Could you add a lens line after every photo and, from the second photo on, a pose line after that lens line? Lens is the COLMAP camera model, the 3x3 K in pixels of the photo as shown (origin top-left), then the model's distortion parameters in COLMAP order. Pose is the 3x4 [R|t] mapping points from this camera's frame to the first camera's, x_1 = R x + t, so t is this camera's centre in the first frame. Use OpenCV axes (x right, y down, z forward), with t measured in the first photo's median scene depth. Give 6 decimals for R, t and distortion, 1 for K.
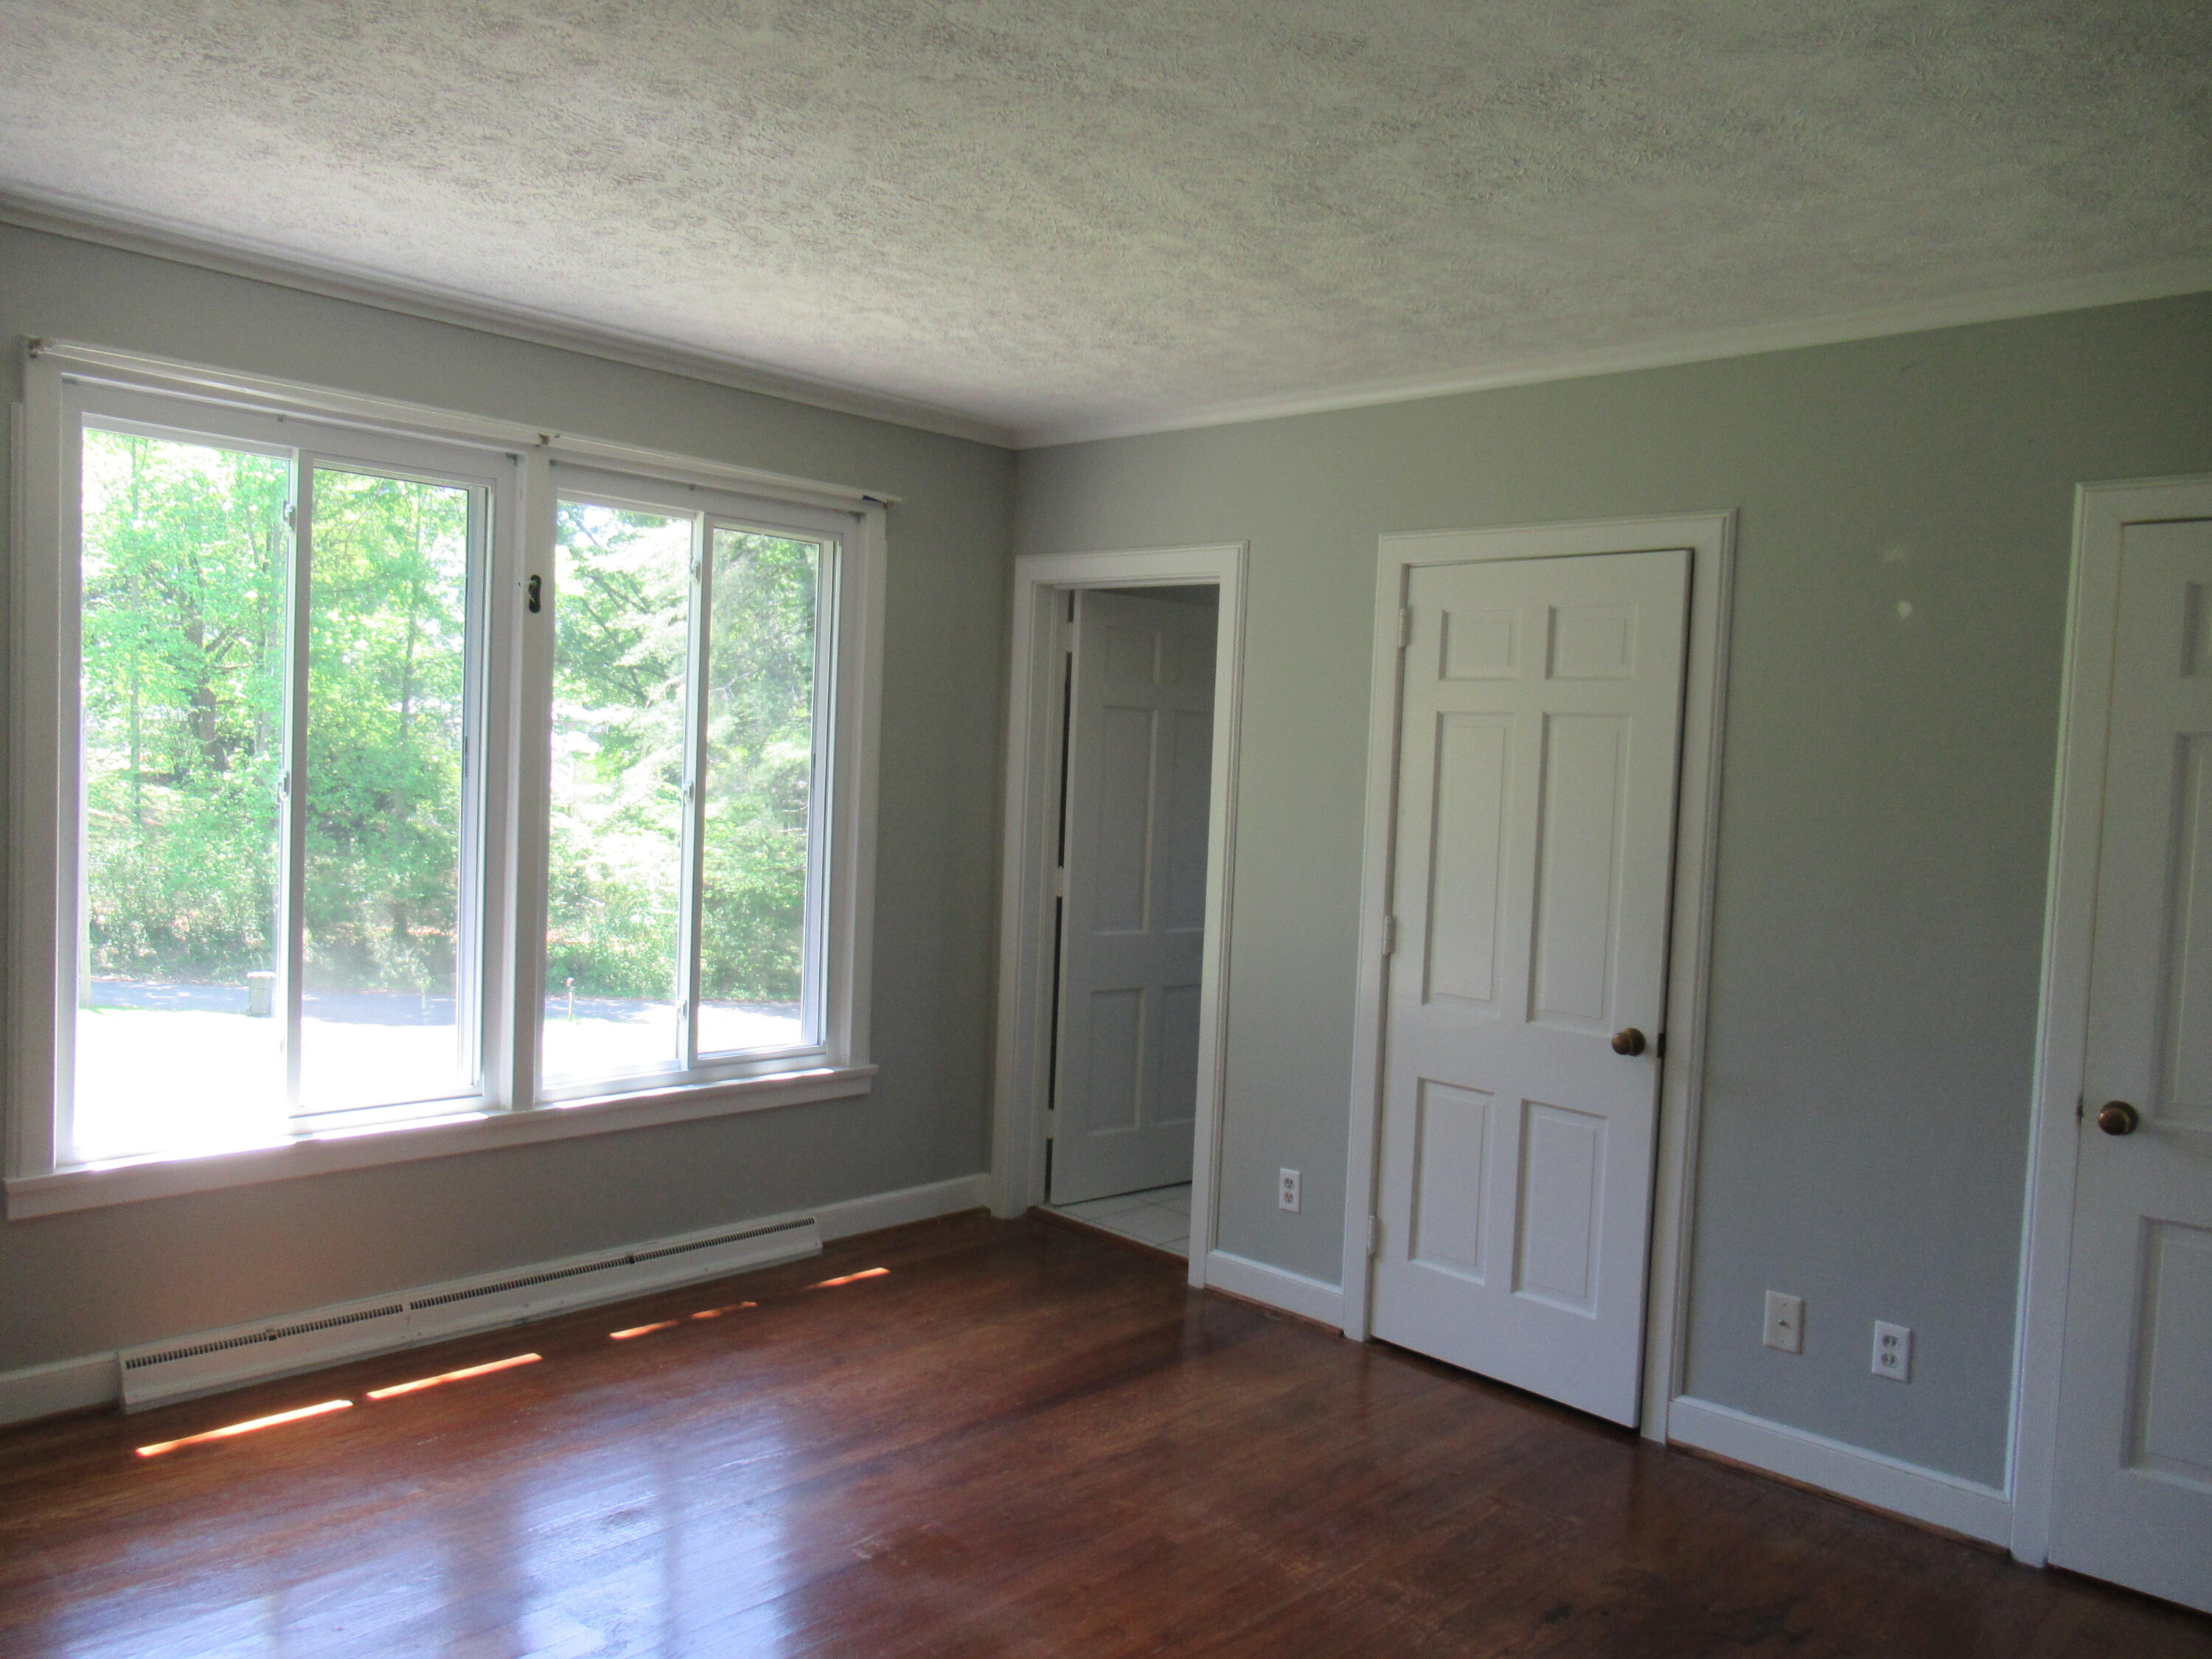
lens RADIAL K [[1636.6, 0, 1106.0], [0, 1636.6, 829.5], [0, 0, 1]] dist [-0.002365, 0.001314]
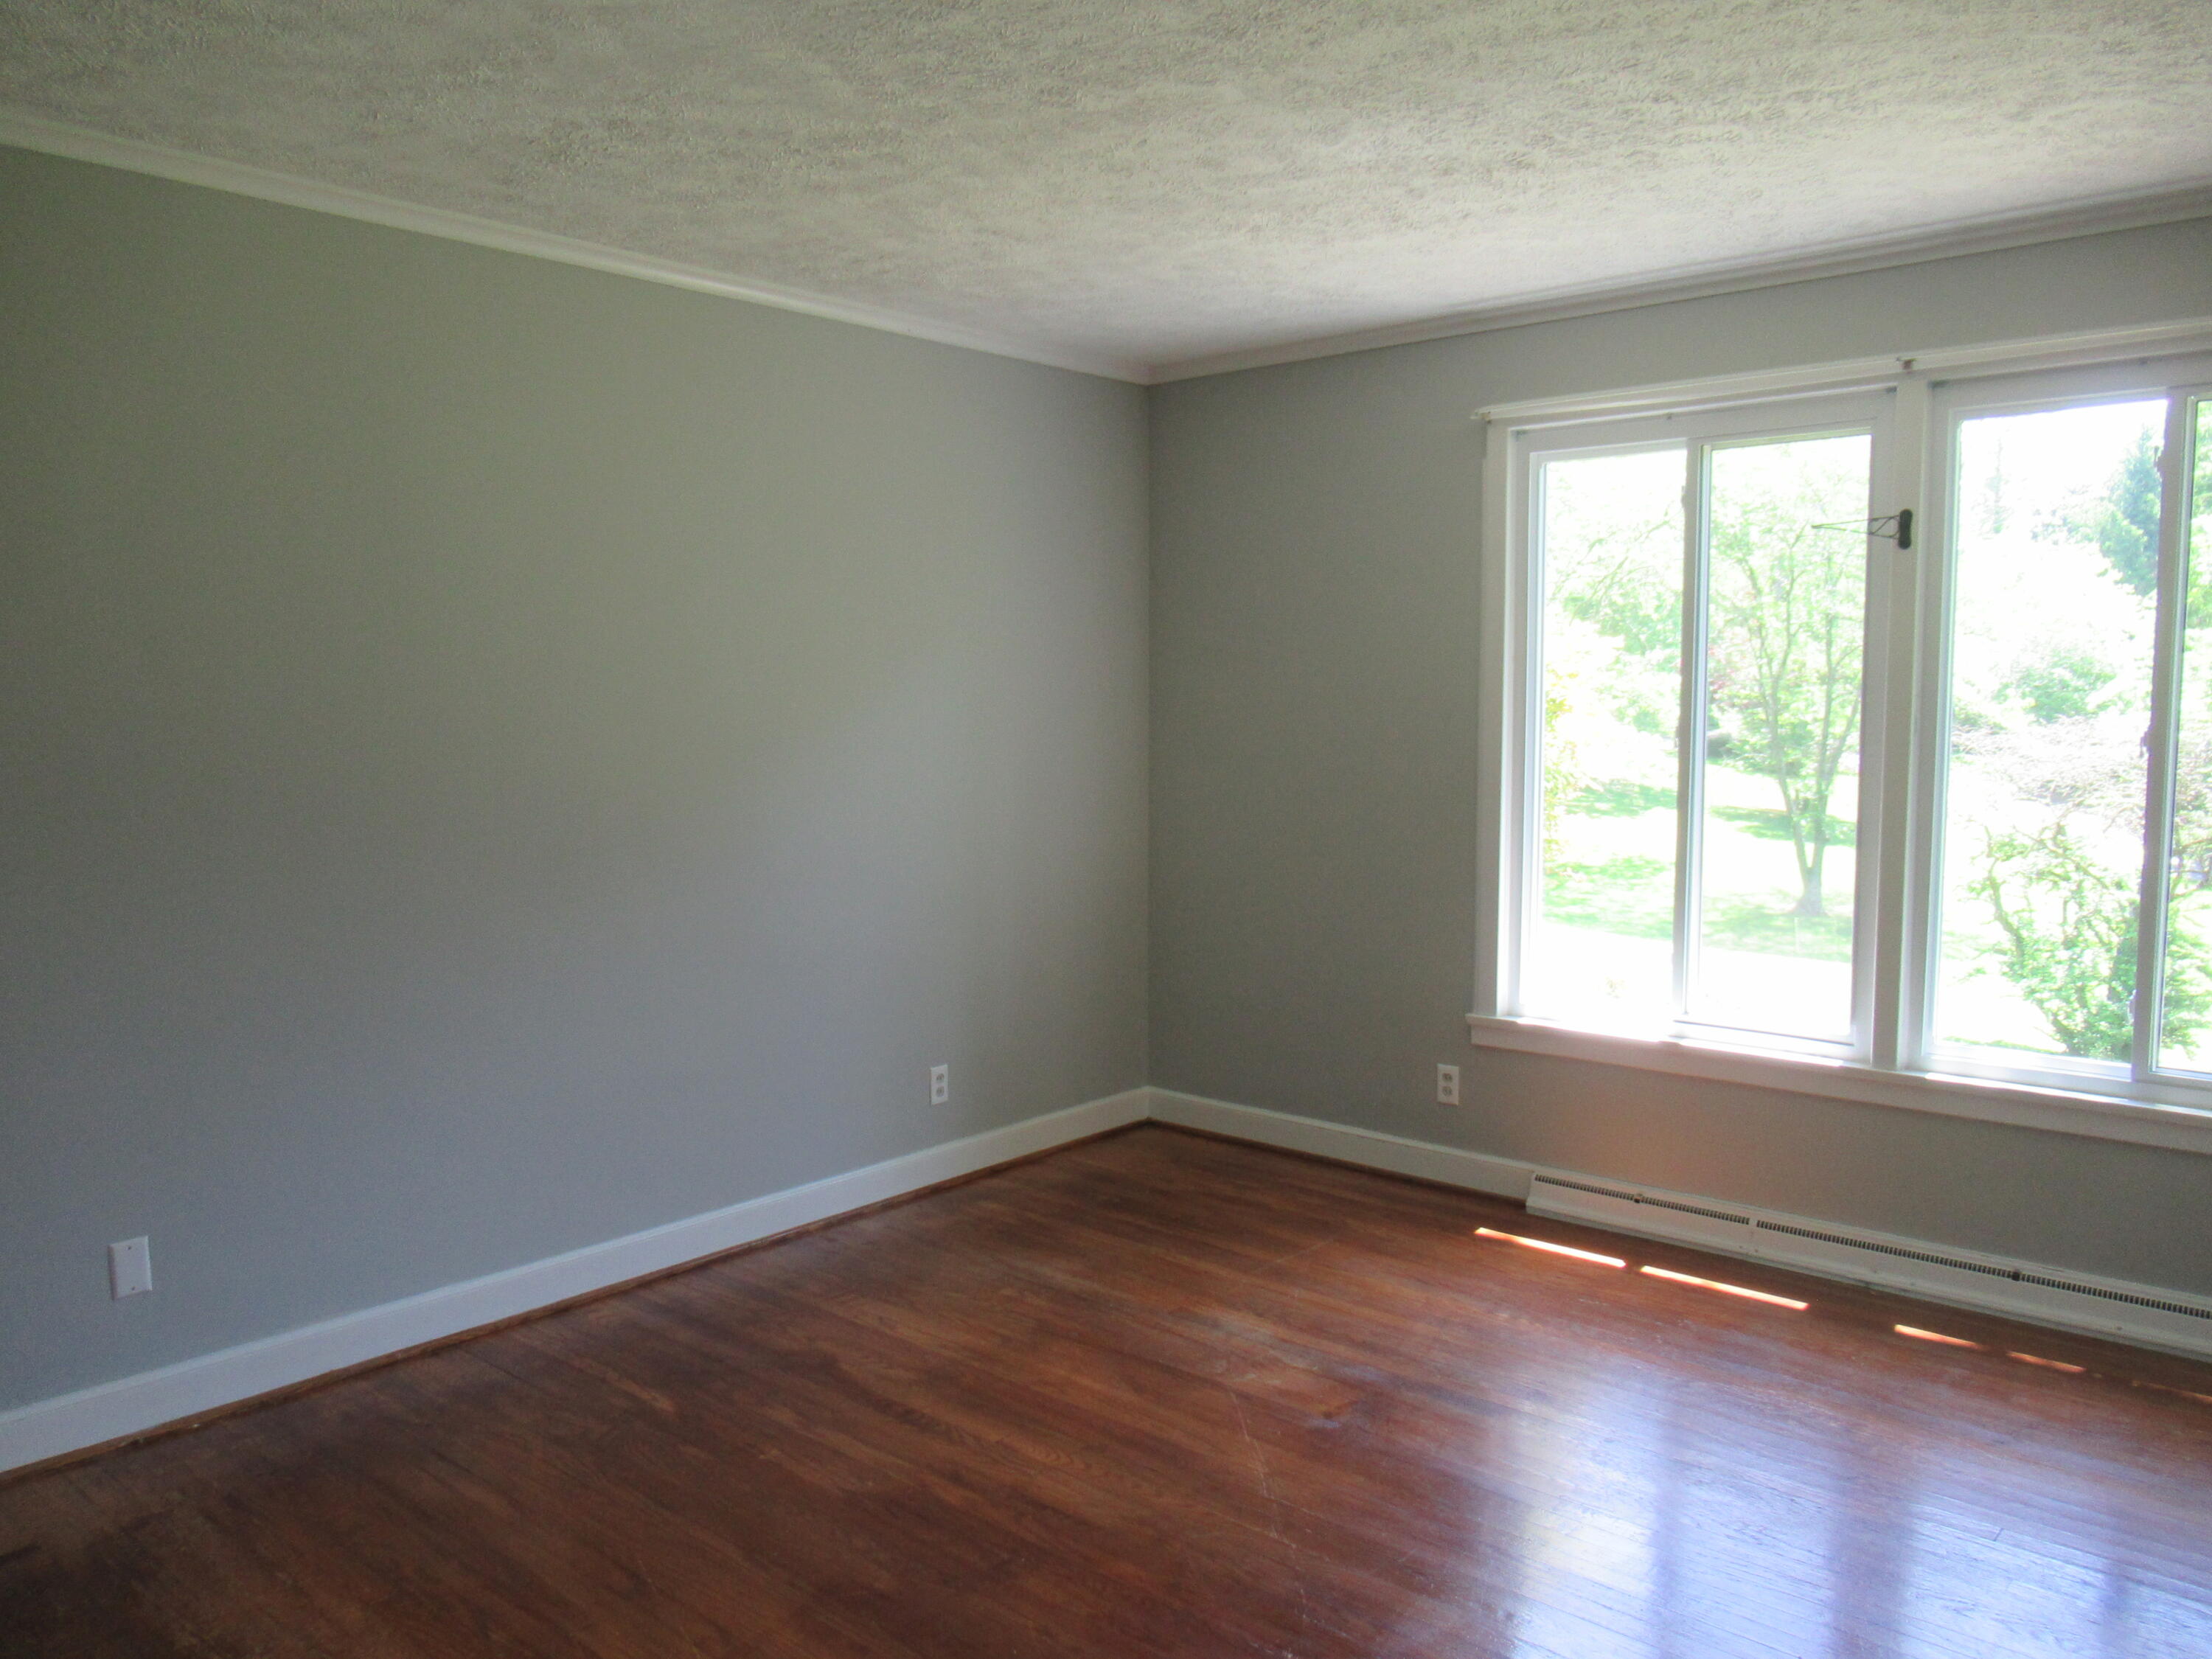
lens RADIAL K [[1636.6, 0, 1106.0], [0, 1636.6, 829.5], [0, 0, 1]] dist [-0.002365, 0.001314]
pose [[0.059984, 0.040373, -0.997383, 0.632568], [-0.036708, 0.998595, 0.038215, 0.011523], [0.997524, 0.034320, 0.061382, 0.532125]]
